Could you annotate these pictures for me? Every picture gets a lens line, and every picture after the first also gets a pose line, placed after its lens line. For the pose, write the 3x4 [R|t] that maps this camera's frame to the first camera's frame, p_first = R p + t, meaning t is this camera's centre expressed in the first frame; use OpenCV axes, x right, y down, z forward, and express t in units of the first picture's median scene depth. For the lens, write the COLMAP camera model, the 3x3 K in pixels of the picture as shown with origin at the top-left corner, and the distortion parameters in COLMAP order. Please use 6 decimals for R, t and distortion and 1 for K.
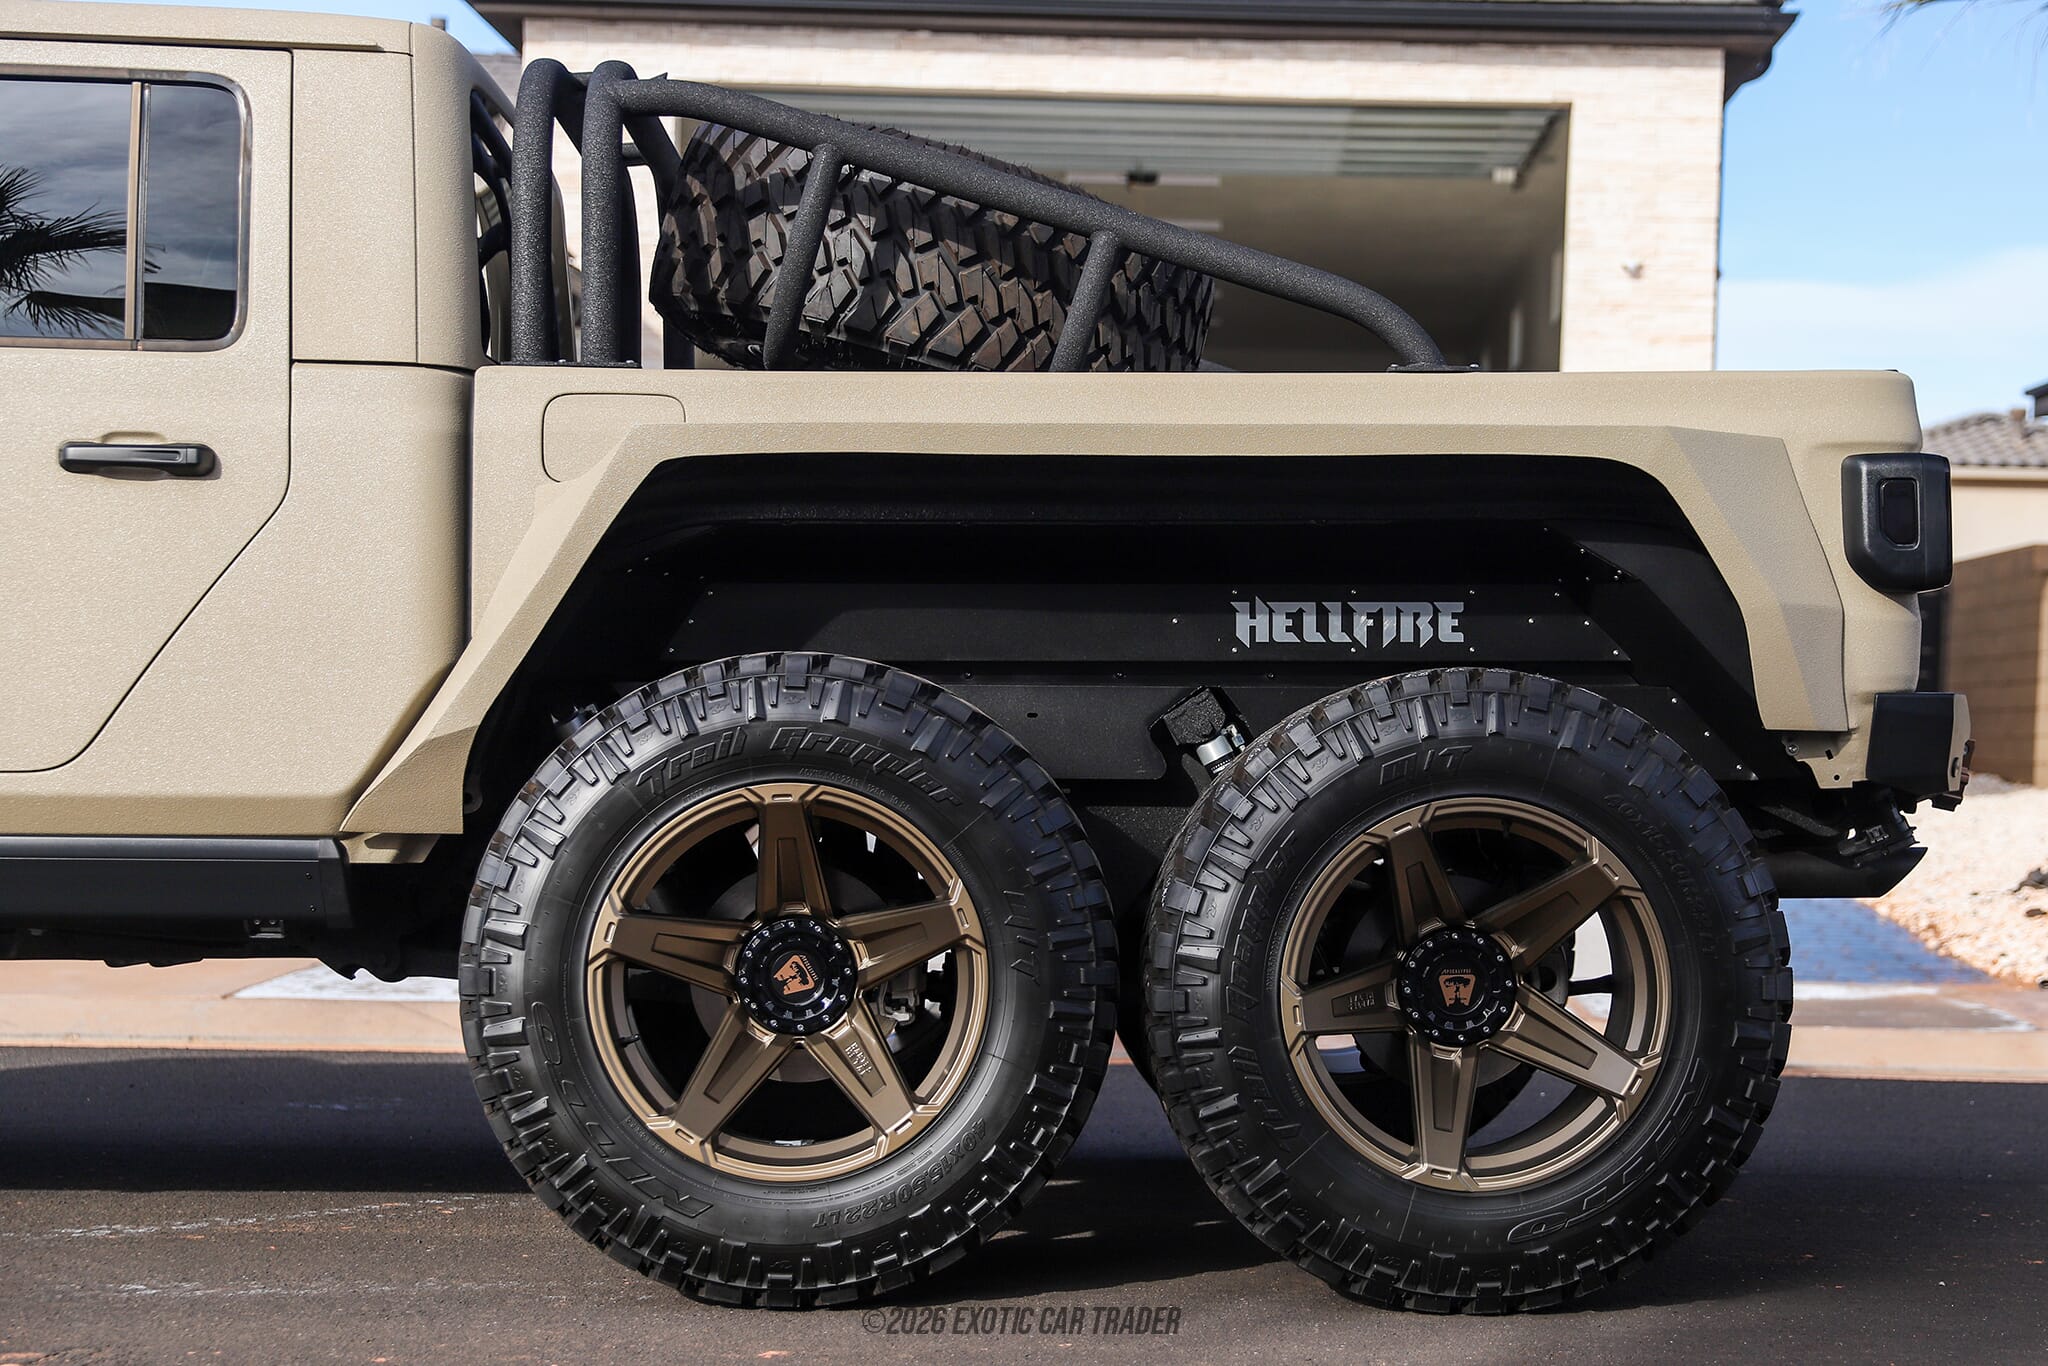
lens RADIAL K [[3646.5, 0, 1025.6], [0, 3646.5, 754.6], [0, 0, 1]] dist [0.108685, 0.057241]
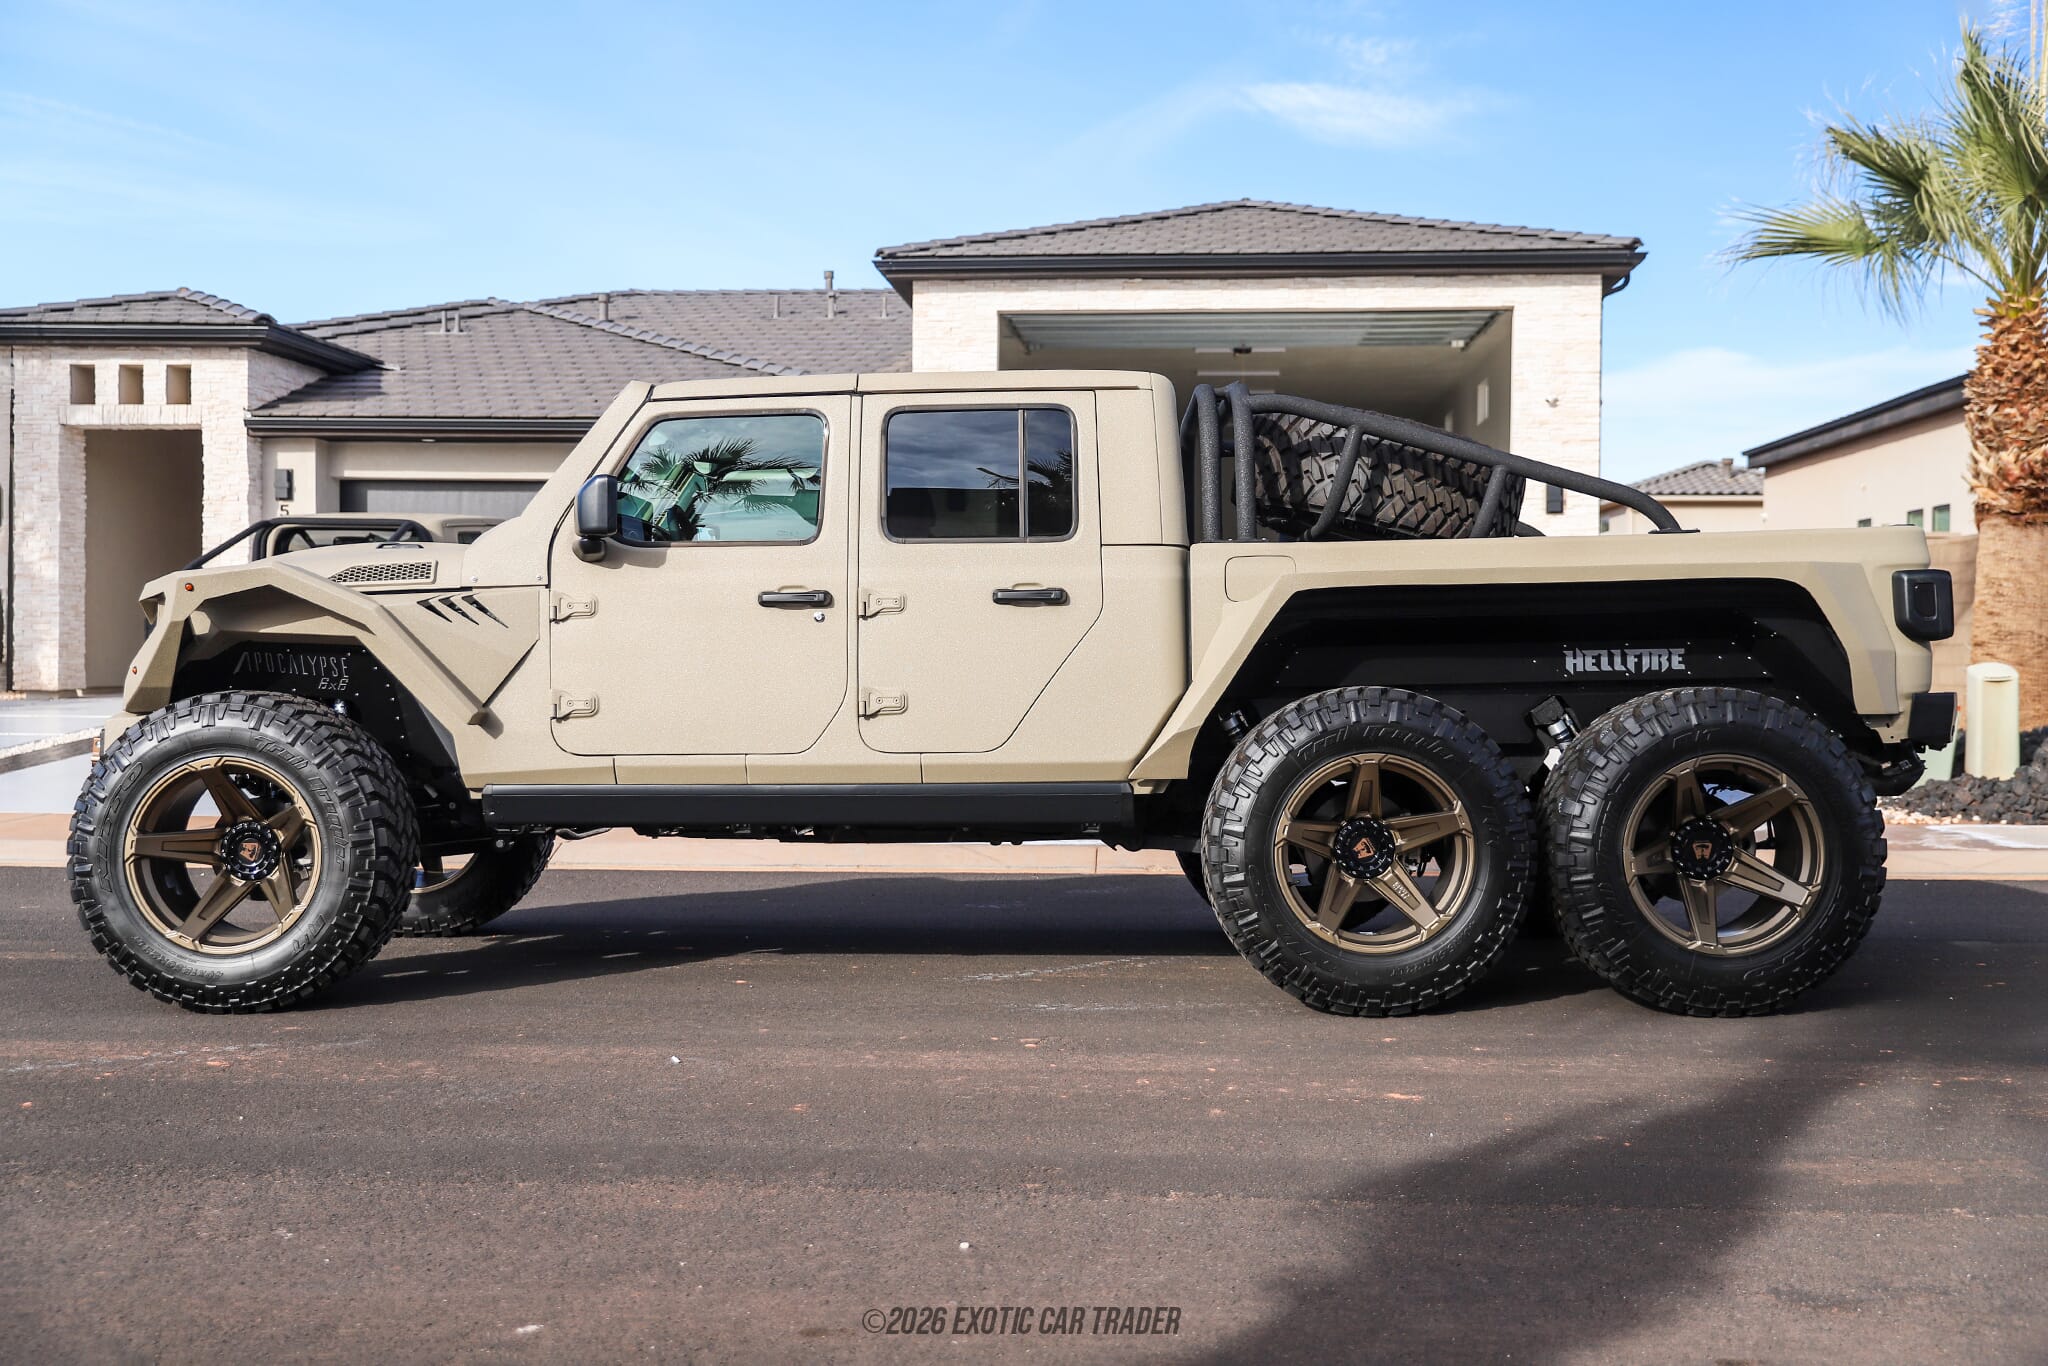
lens RADIAL K [[2086.6, 0, 1024.0], [0, 2086.6, 683.0], [0, 0, 1]] dist [-0.000469, 0.007421]
pose [[0.996089, -0.019600, -0.086153, -0.147453], [0.019253, 0.999803, -0.004854, -0.027375], [0.086232, 0.003177, 0.996270, -0.144203]]
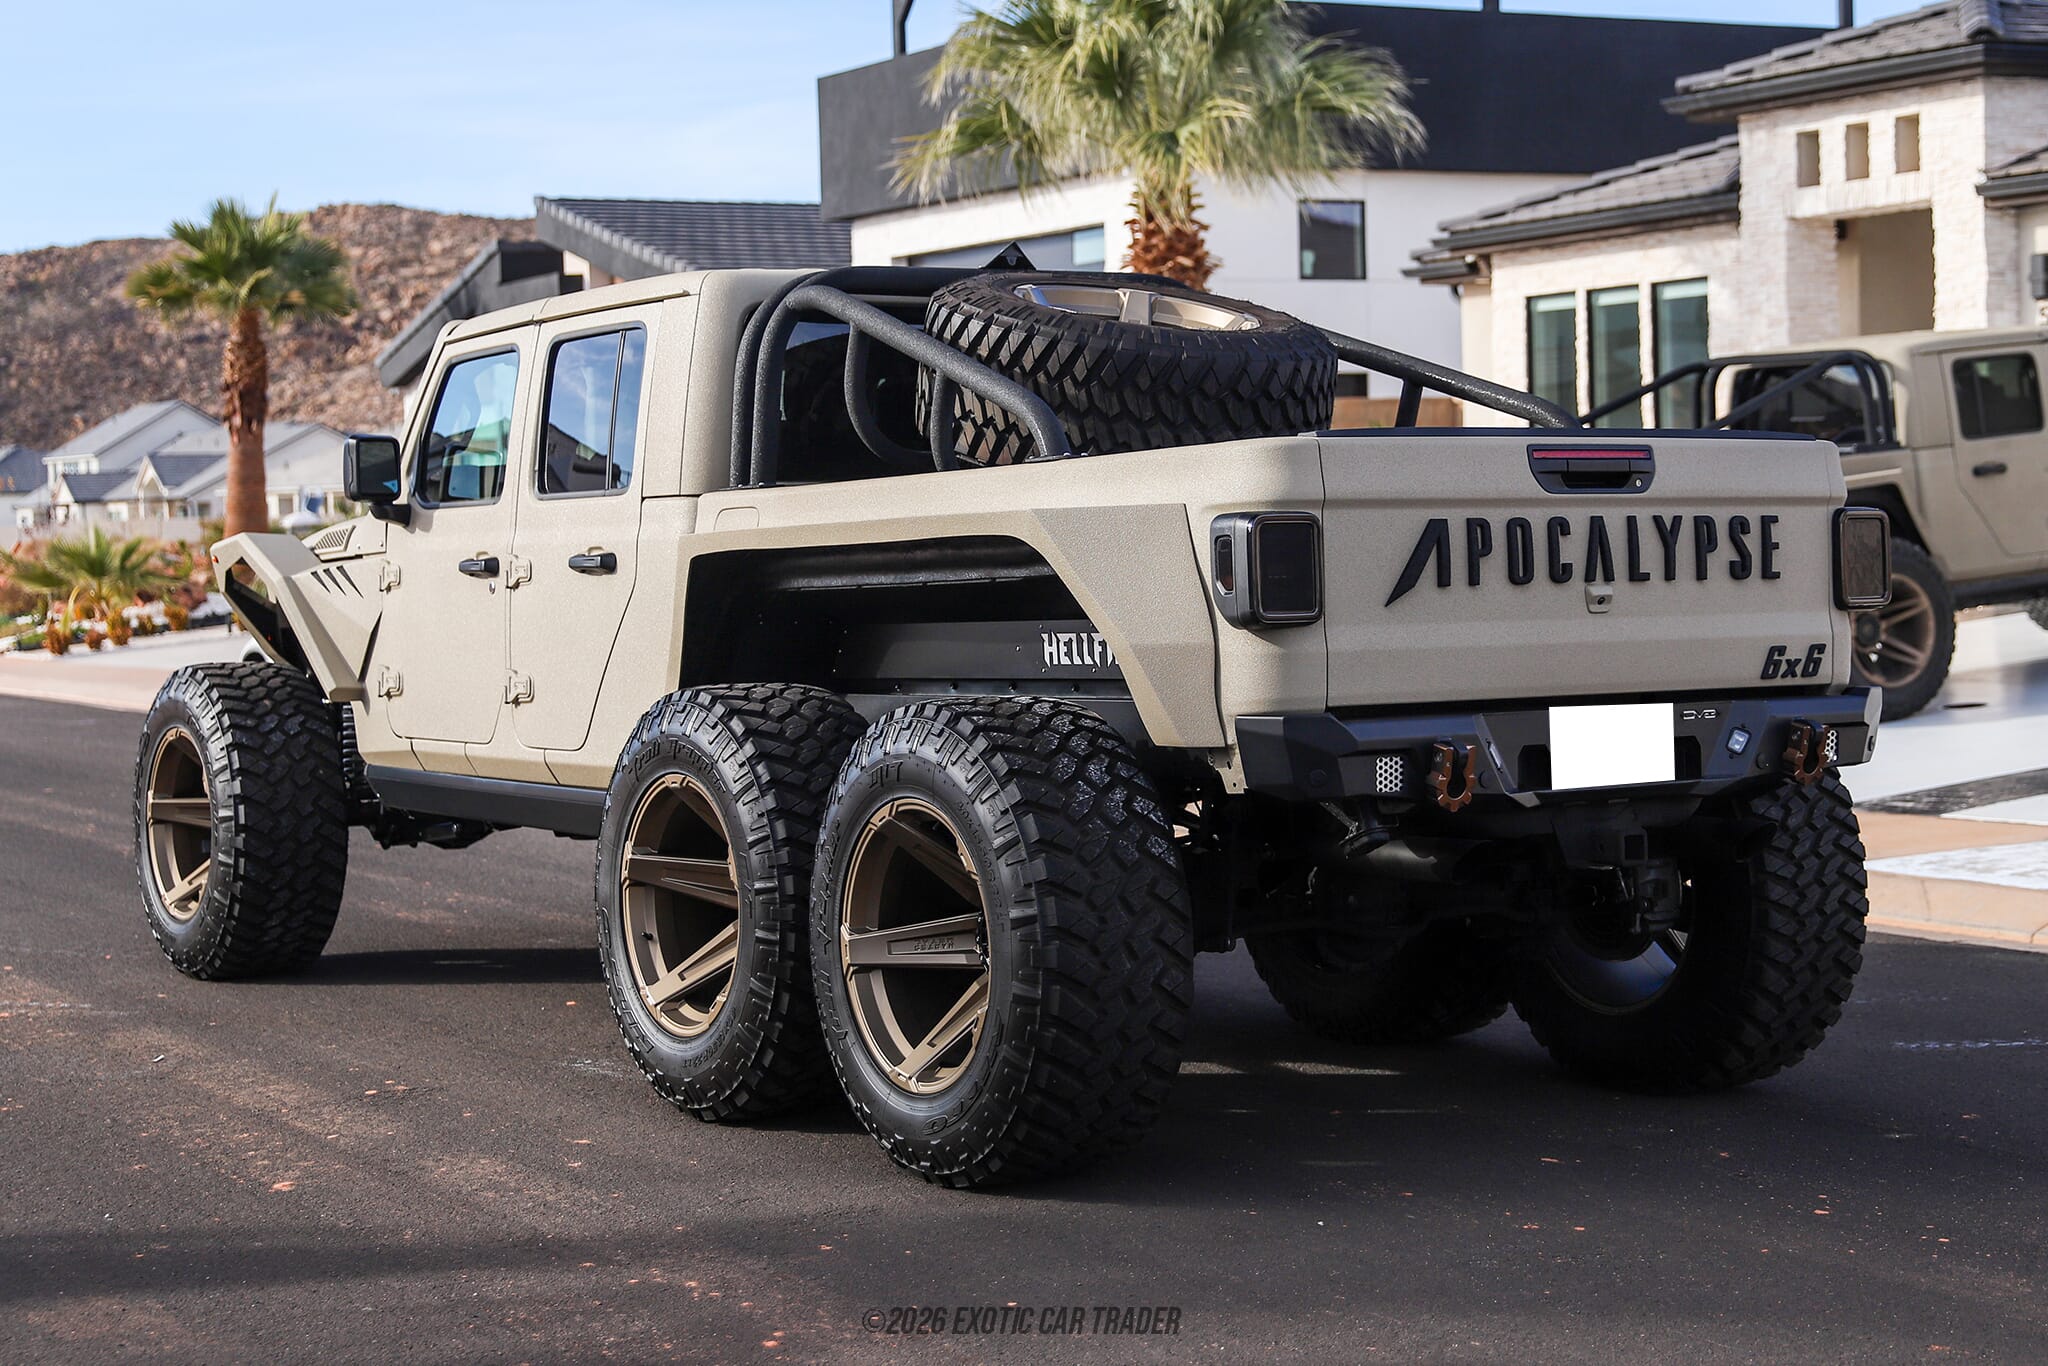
lens RADIAL K [[3254.3, 0, 1024.0], [0, 3254.3, 683.0], [0, 0, 1]] dist [0.287894, 0.004186]
pose [[0.525095, 0.005684, -0.851025, 1.171989], [0.021694, 0.999563, 0.020061, -0.052747], [0.850767, -0.028996, 0.524742, 0.405924]]
